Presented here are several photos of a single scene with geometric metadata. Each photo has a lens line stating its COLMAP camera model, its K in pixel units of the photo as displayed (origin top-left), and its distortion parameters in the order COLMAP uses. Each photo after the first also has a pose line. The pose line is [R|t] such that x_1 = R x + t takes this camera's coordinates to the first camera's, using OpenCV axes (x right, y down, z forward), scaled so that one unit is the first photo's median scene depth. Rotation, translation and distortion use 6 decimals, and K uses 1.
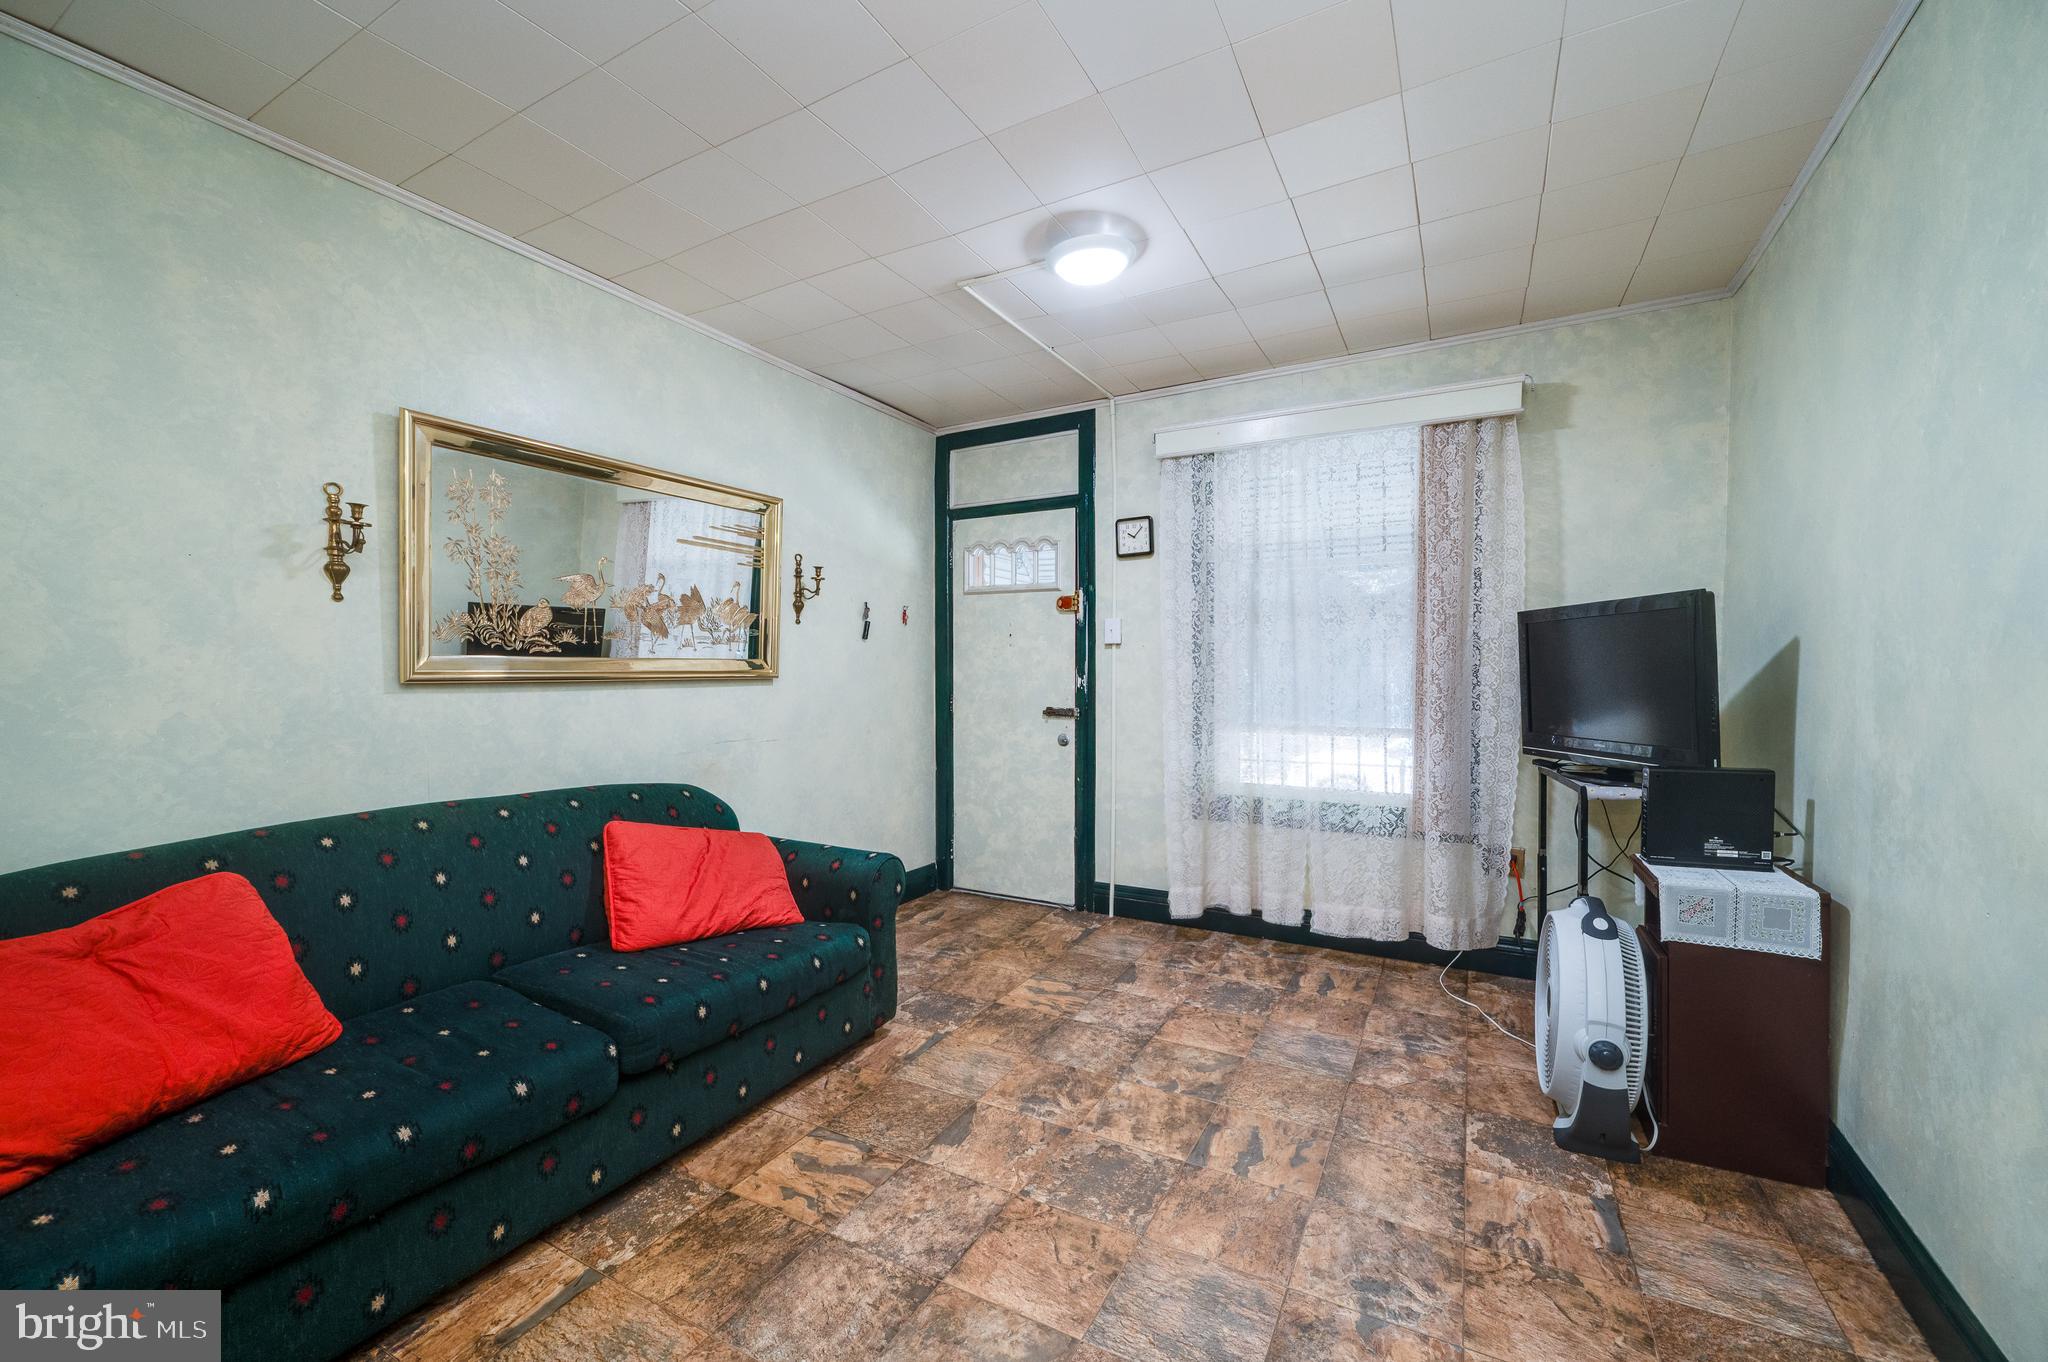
lens RADIAL K [[833.3, 0, 1022.4], [0, 833.3, 687.4], [0, 0, 1]] dist [-0.002809, -0.000488]
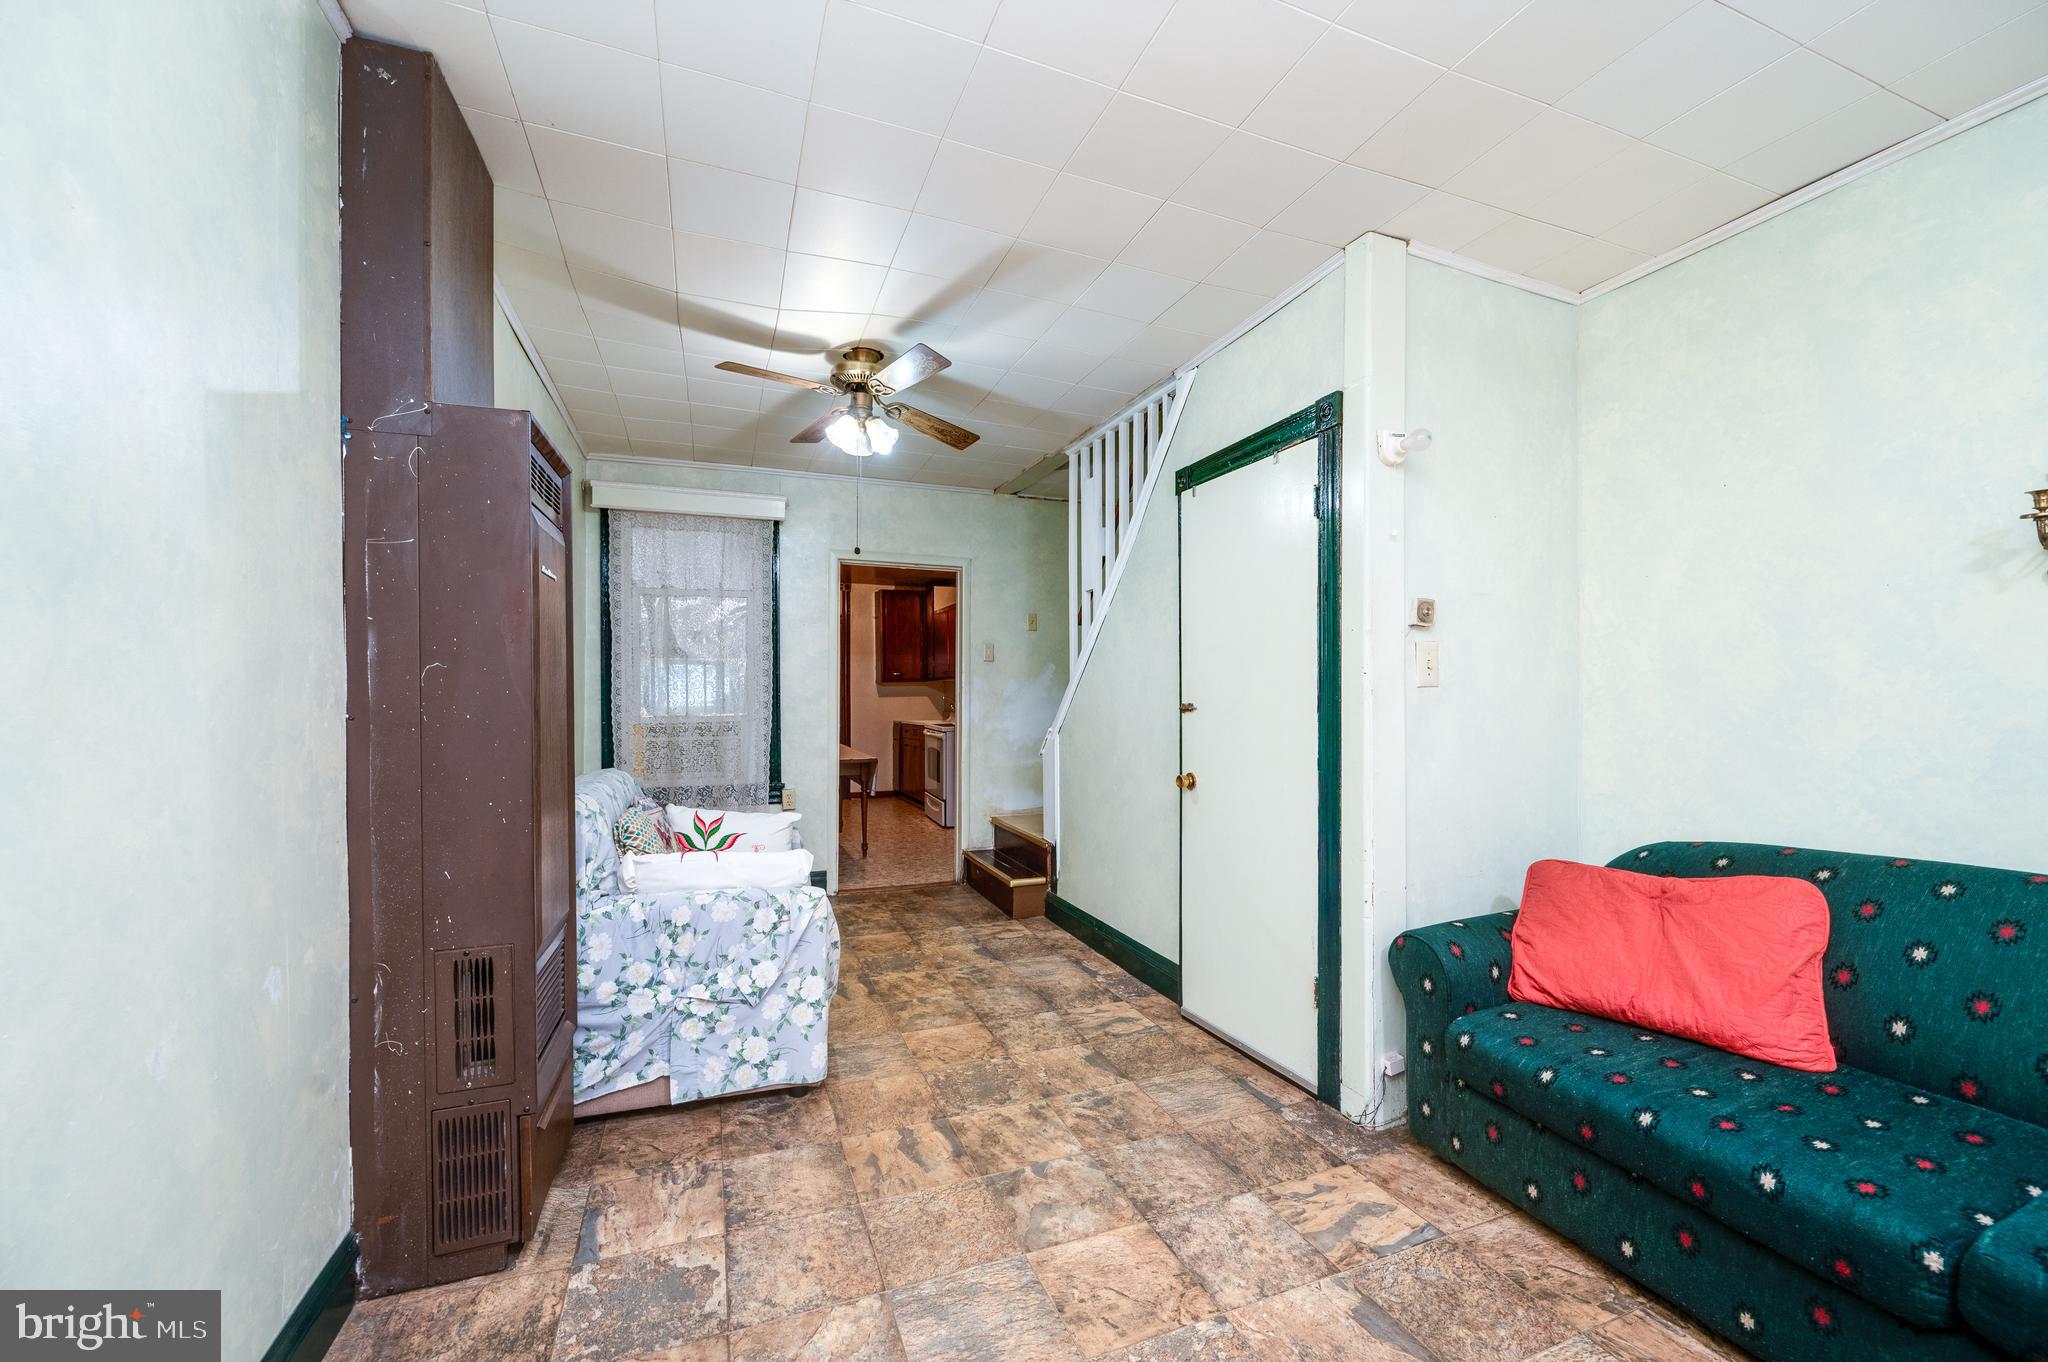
lens RADIAL K [[833.3, 0, 1054.7], [0, 833.3, 726.2], [0, 0, 1]] dist [-0.002809, -0.000488]
pose [[-0.627407, 0.032058, -0.778031, 0.797991], [-0.014567, 0.998494, 0.052888, -0.038173], [0.778555, 0.044516, -0.625995, 1.462129]]
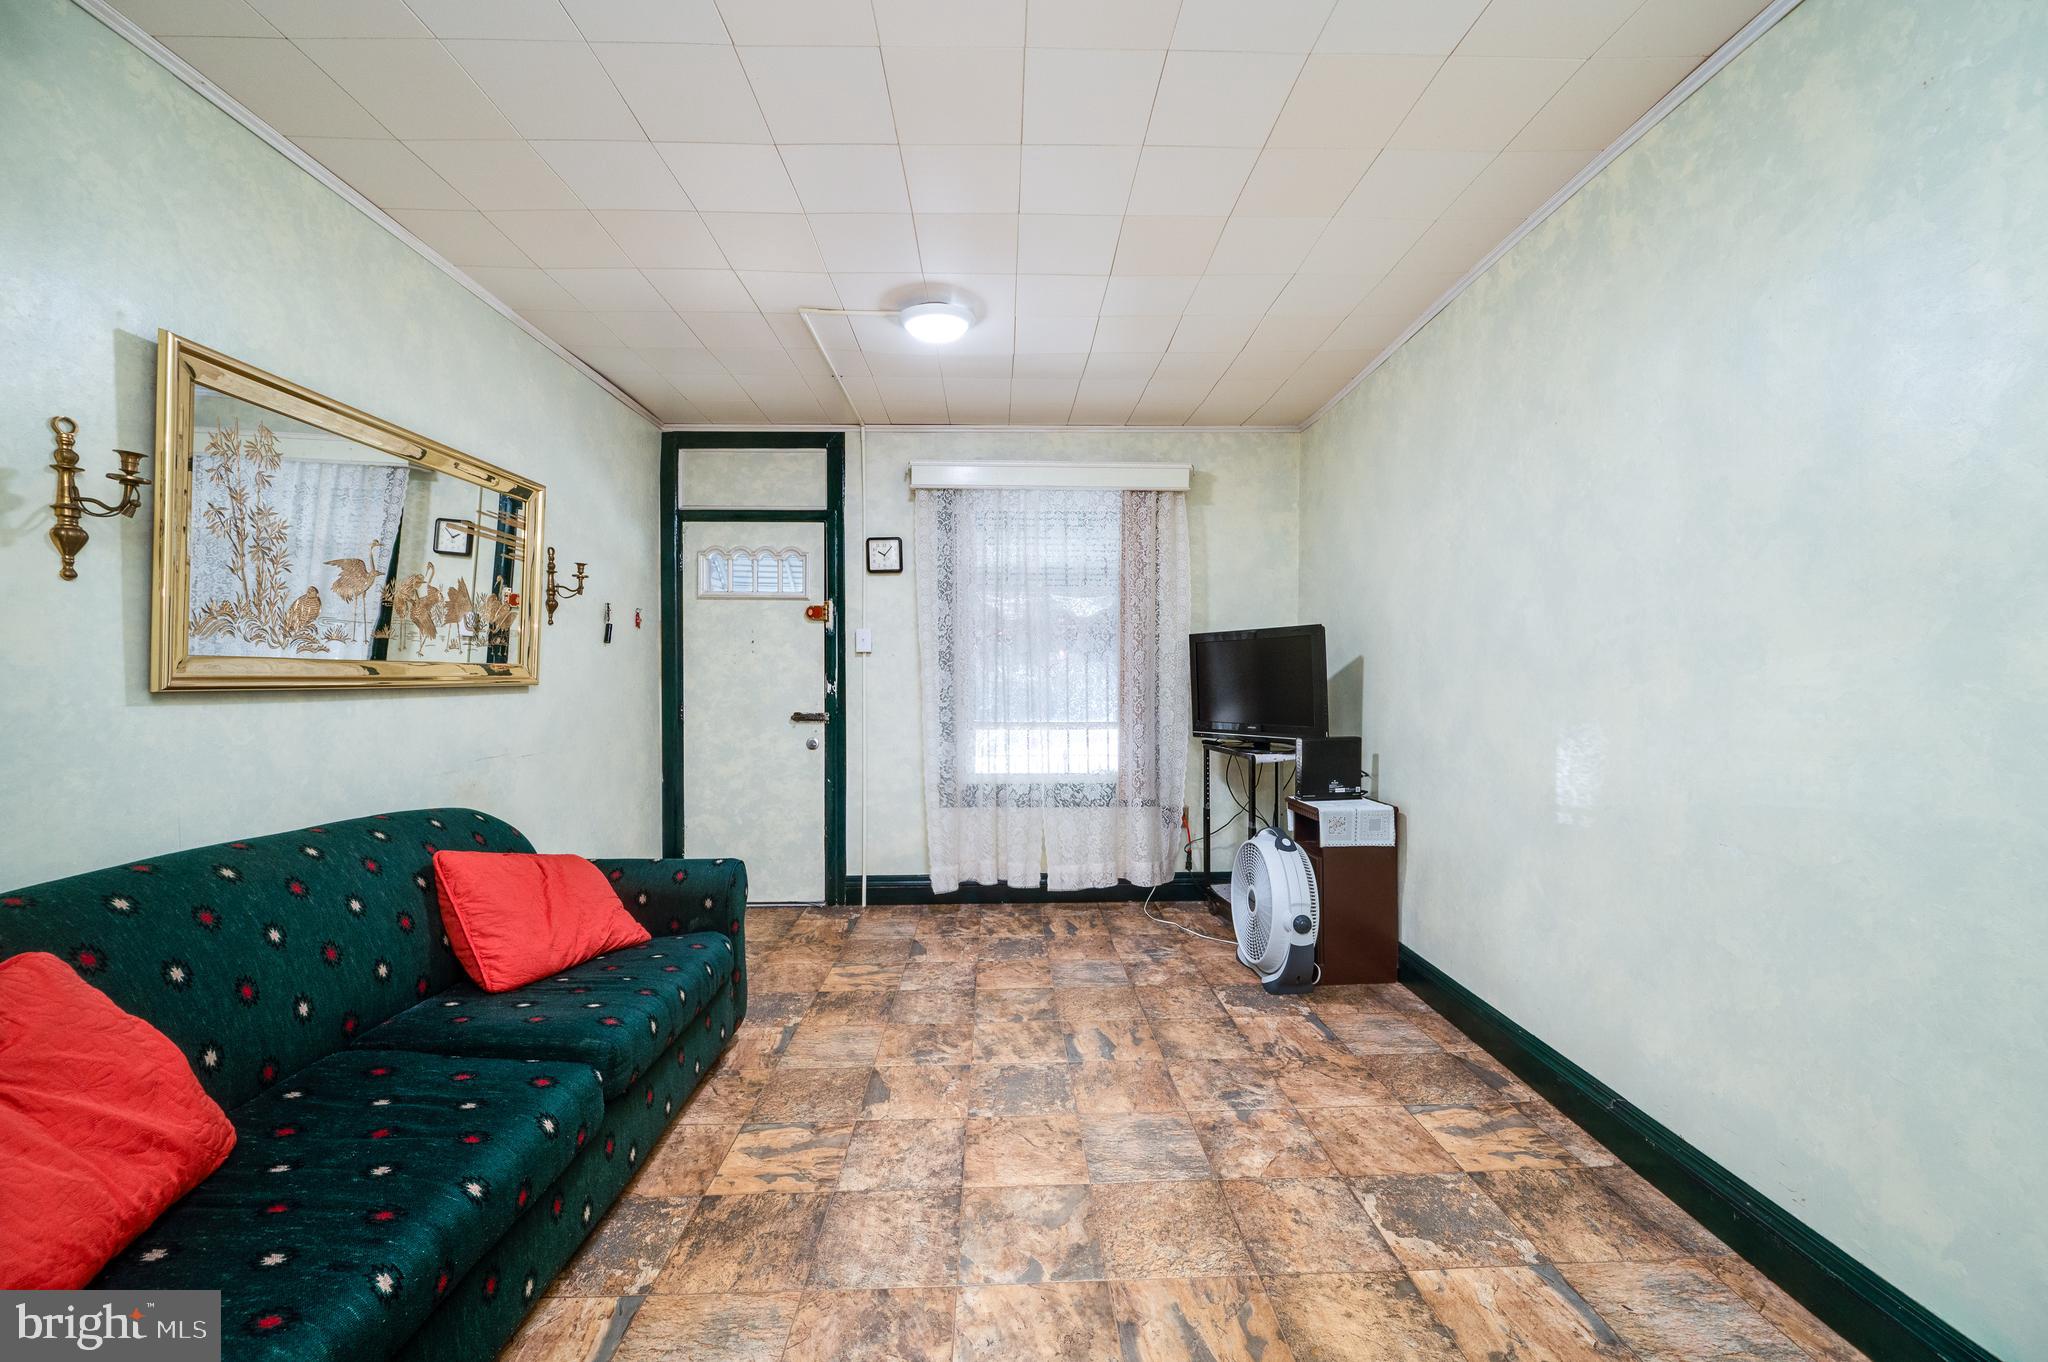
lens RADIAL K [[833.3, 0, 1034.7], [0, 833.3, 684.8], [0, 0, 1]] dist [-0.002809, -0.000488]
pose [[0.852449, -0.004623, 0.522791, -0.407236], [0.011508, 0.999885, -0.009923, 0.004612], [-0.522684, 0.014475, 0.852403, -0.052030]]
